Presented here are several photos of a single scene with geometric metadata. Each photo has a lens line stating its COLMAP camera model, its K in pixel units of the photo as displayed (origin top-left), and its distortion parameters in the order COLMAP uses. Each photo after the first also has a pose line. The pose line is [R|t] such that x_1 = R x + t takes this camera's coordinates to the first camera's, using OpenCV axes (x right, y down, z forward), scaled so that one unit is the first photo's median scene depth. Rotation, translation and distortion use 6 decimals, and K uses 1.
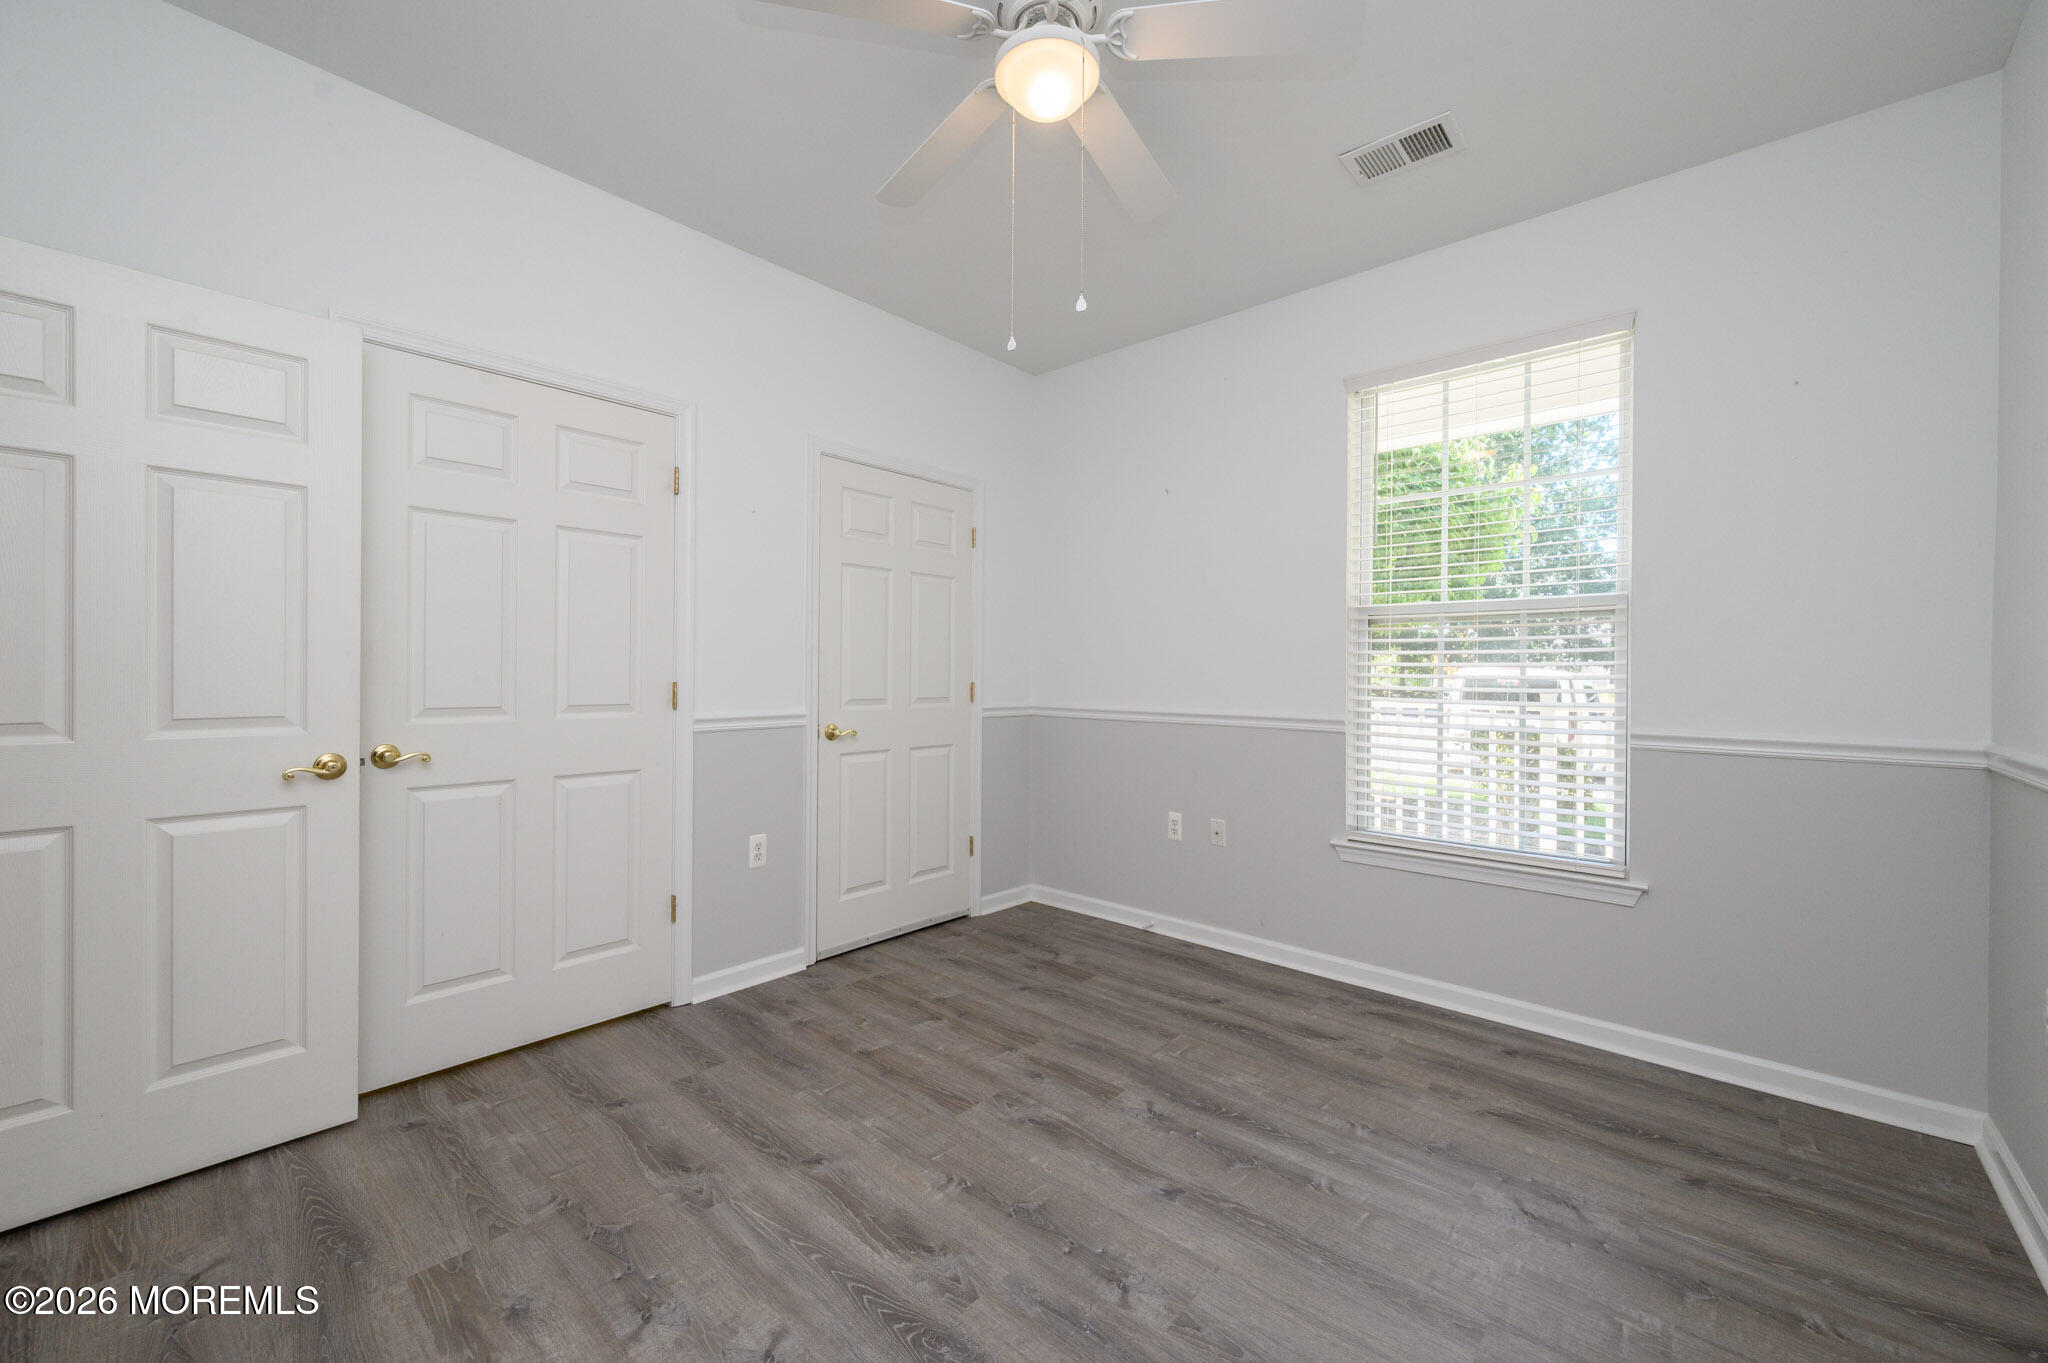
lens RADIAL K [[805.8, 0, 1021.4], [0, 805.8, 675.8], [0, 0, 1]] dist [-0.001045, -0.000334]
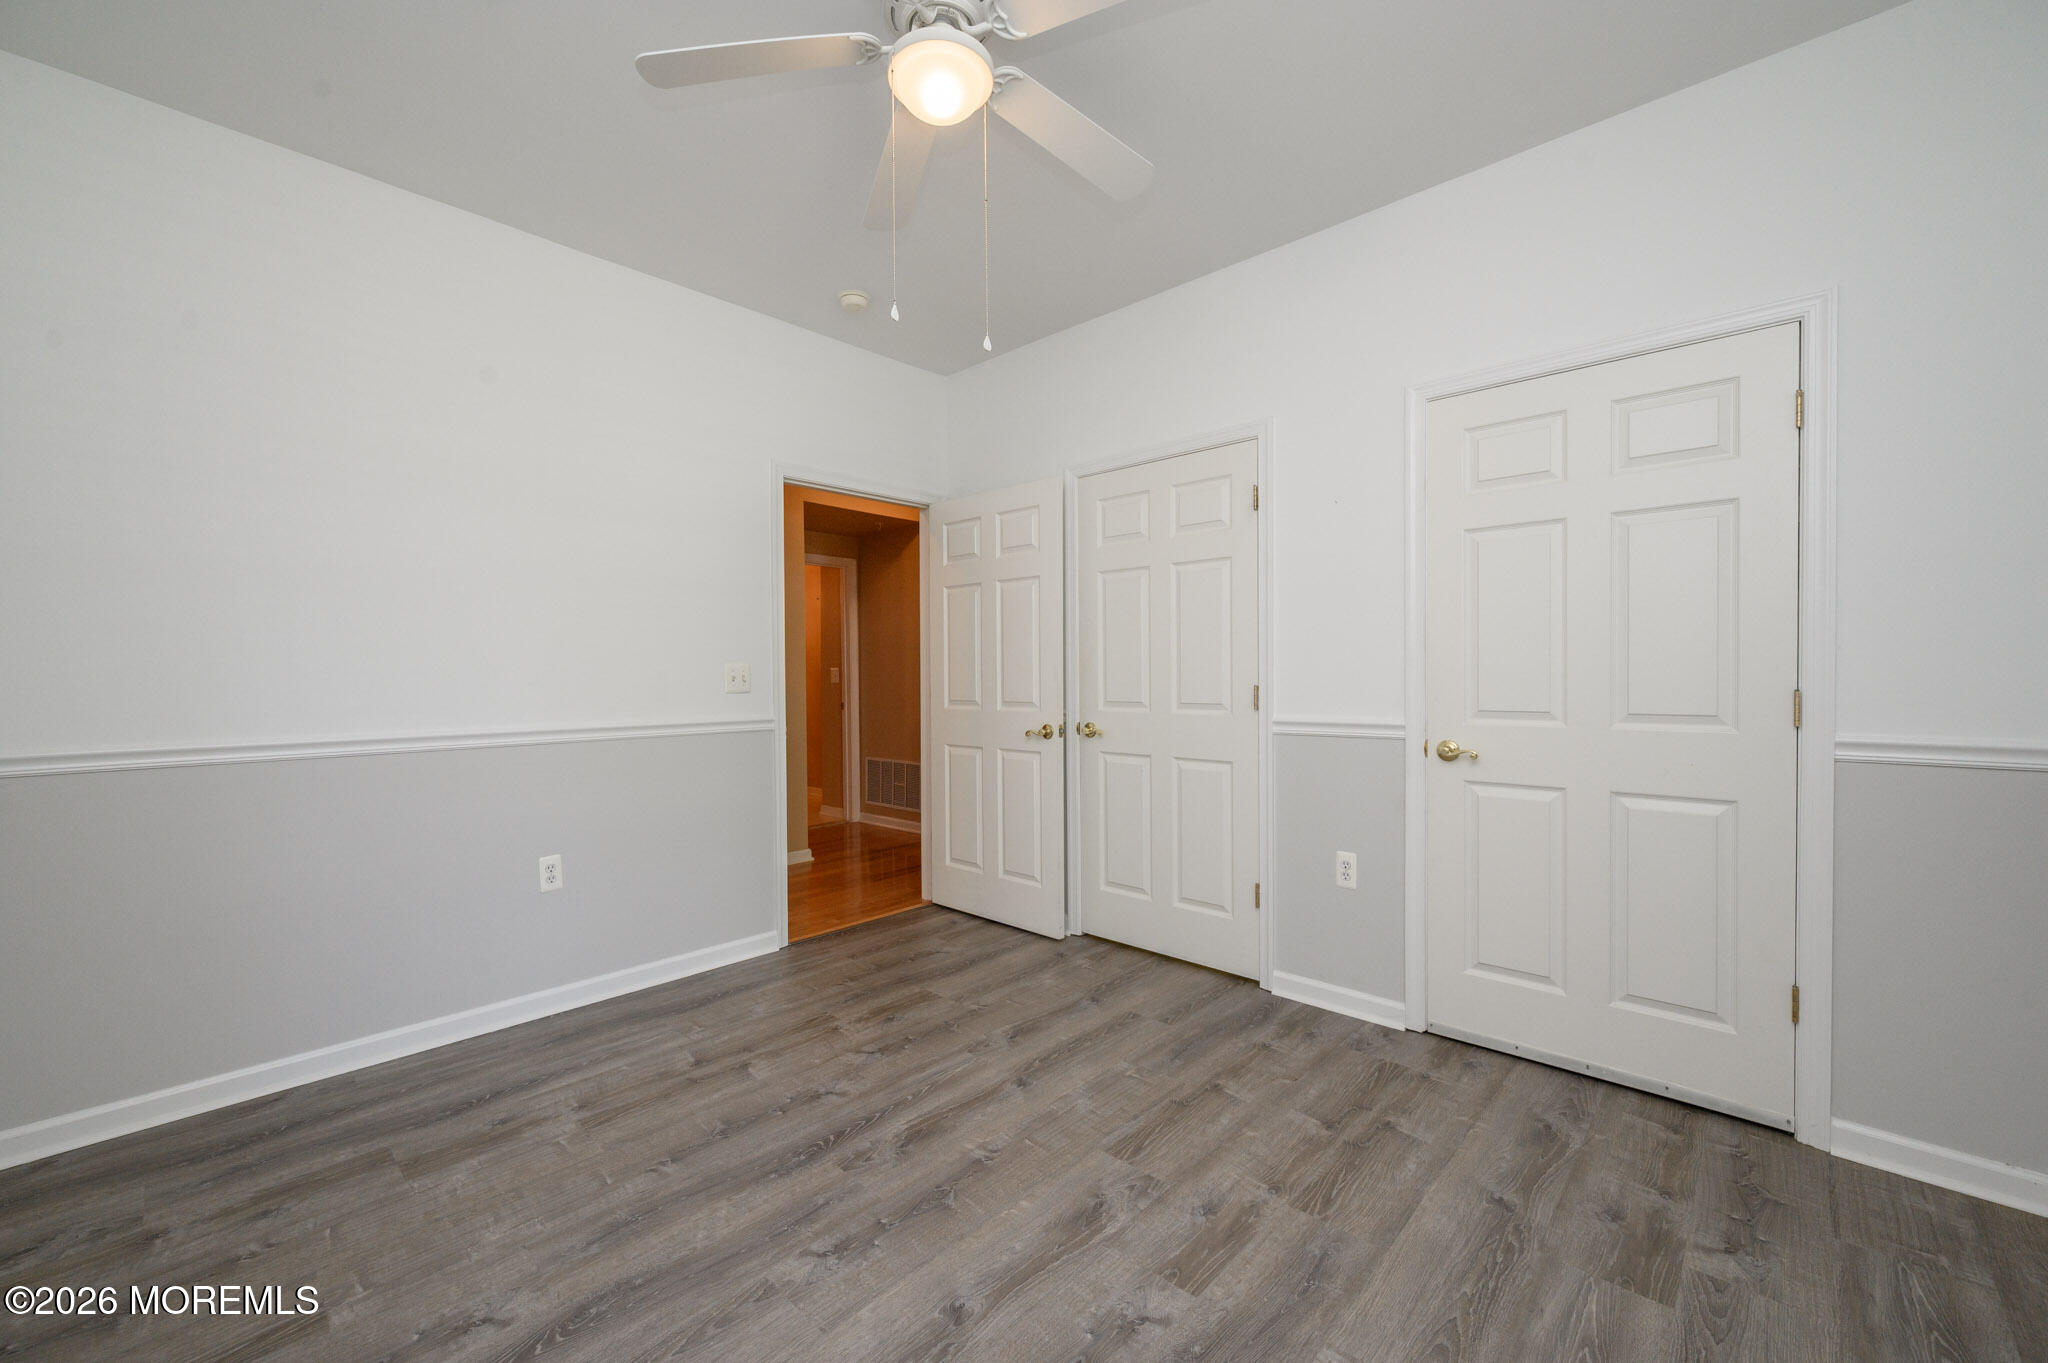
lens RADIAL K [[805.8, 0, 1020.9], [0, 805.8, 678.5], [0, 0, 1]] dist [-0.001045, -0.000334]
pose [[-0.023140, -0.001735, -0.999731, 0.739604], [0.000201, 0.999998, -0.001740, 0.000675], [0.999732, -0.000241, -0.023140, 0.801397]]
